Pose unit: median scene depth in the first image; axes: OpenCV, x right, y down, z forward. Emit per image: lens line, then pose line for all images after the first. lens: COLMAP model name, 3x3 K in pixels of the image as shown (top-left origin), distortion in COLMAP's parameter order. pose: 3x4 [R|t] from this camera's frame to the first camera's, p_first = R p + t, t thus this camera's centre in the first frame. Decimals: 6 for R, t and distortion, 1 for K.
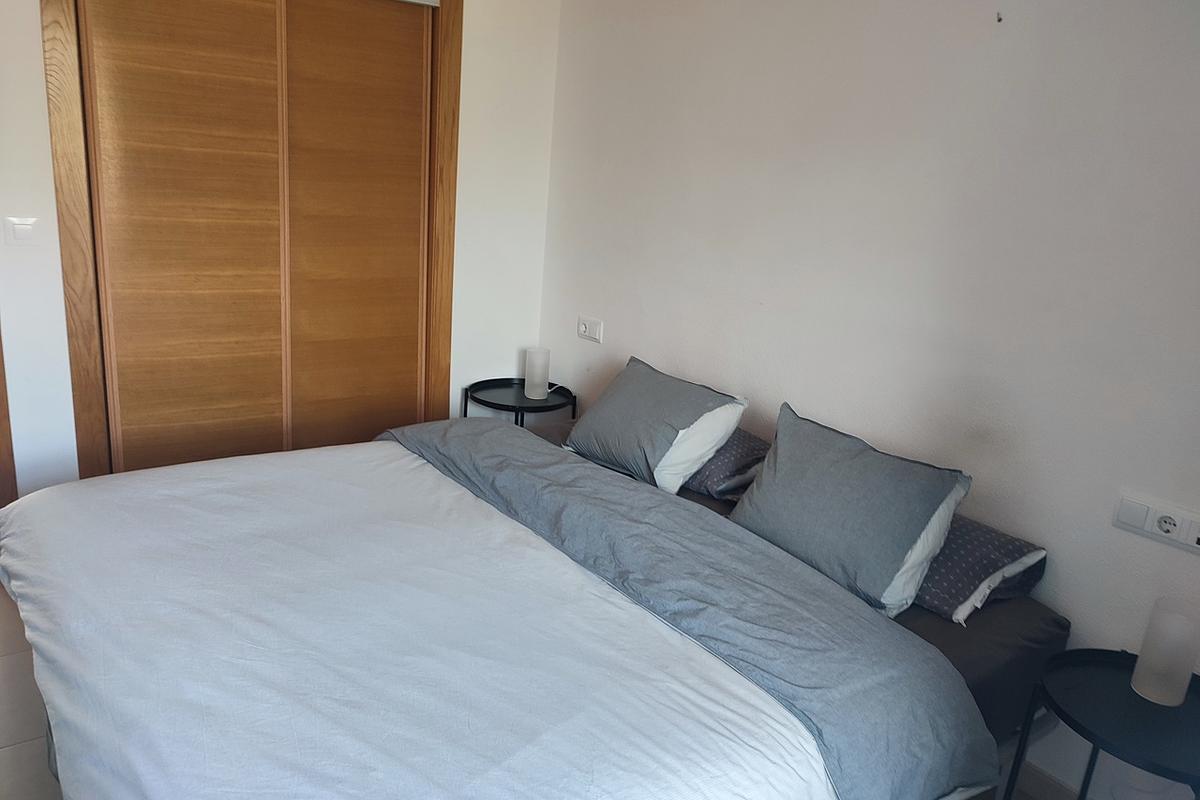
lens RADIAL K [[868.2, 0, 600.0], [0, 868.2, 400.0], [0, 0, 1]] dist [0.017816, -0.008456]
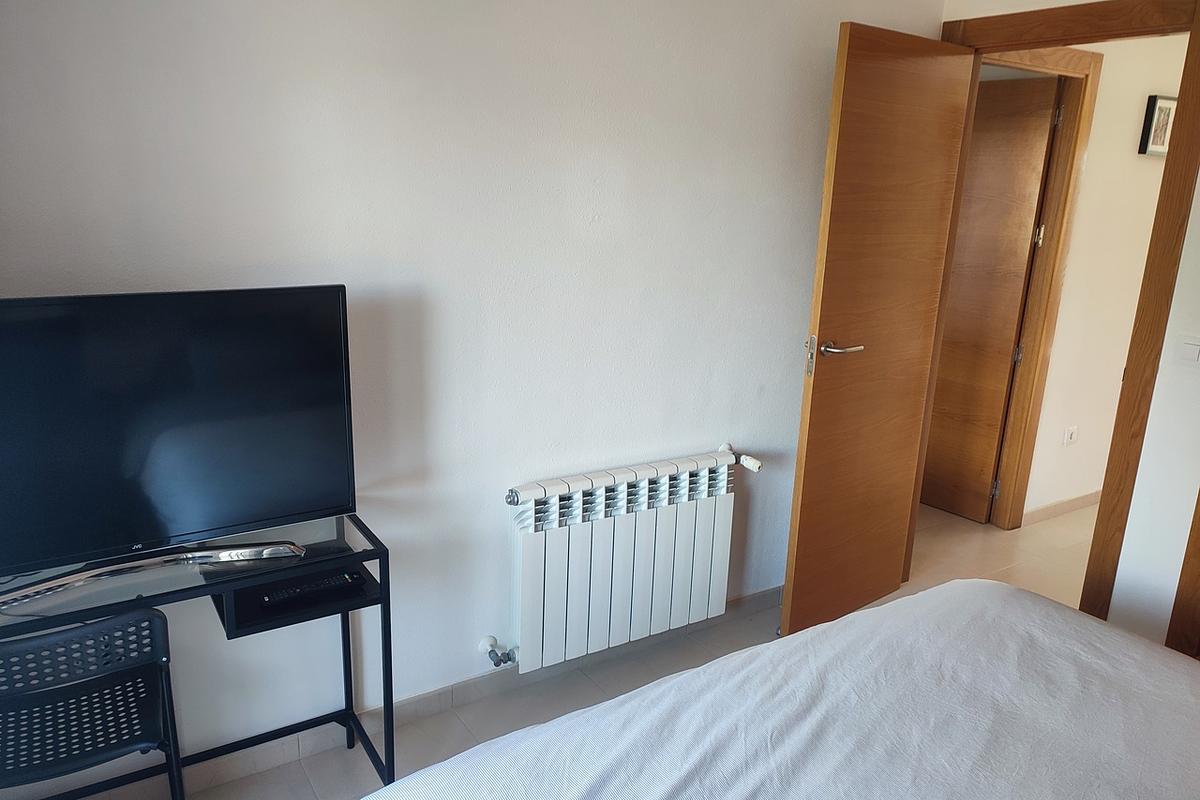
lens RADIAL K [[868.2, 0, 600.0], [0, 868.2, 400.0], [0, 0, 1]] dist [0.017816, -0.008456]
pose [[-0.079925, 0.175243, -0.981276, 0.416610], [-0.308509, 0.931741, 0.191525, -0.164751], [0.947858, 0.318040, -0.020406, 0.576440]]
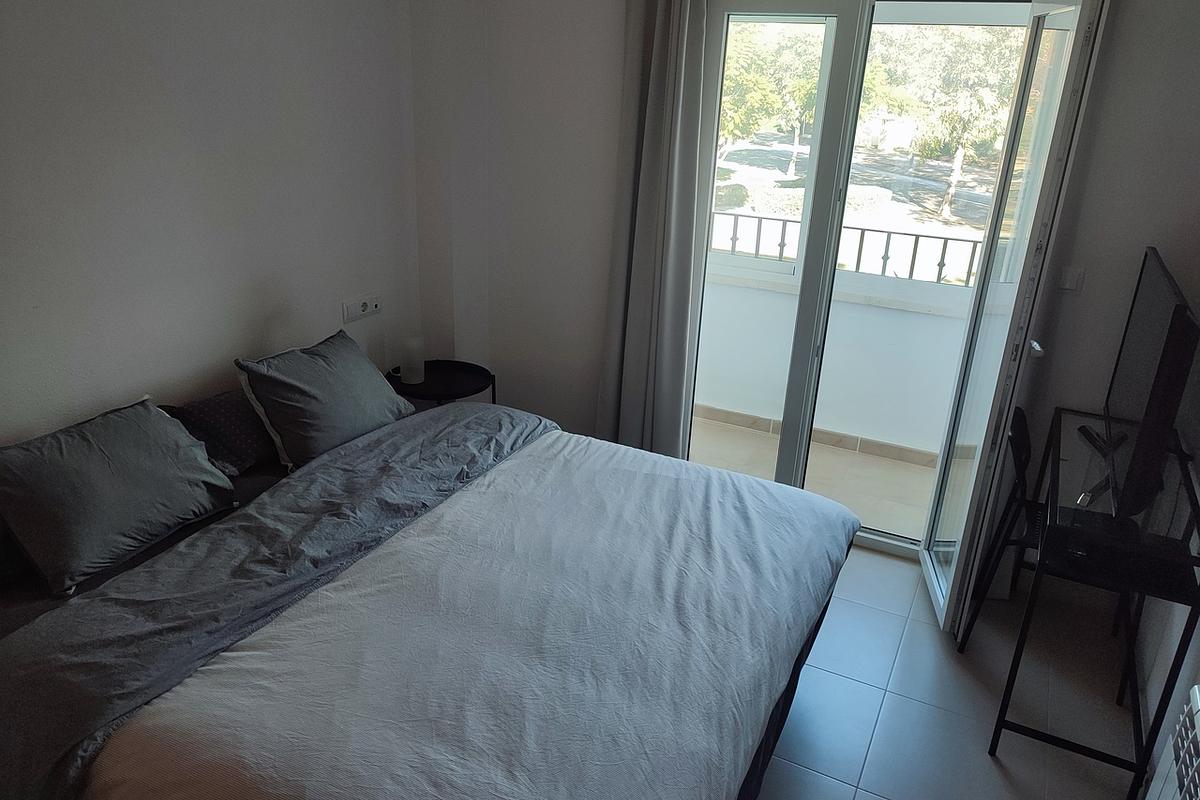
lens RADIAL K [[868.2, 0, 600.0], [0, 868.2, 400.0], [0, 0, 1]] dist [0.017816, -0.008456]
pose [[-0.429220, -0.414161, 0.802646, -1.056668], [0.166070, 0.837329, 0.520865, -0.537908], [-0.887801, 0.356862, -0.290619, 1.139260]]
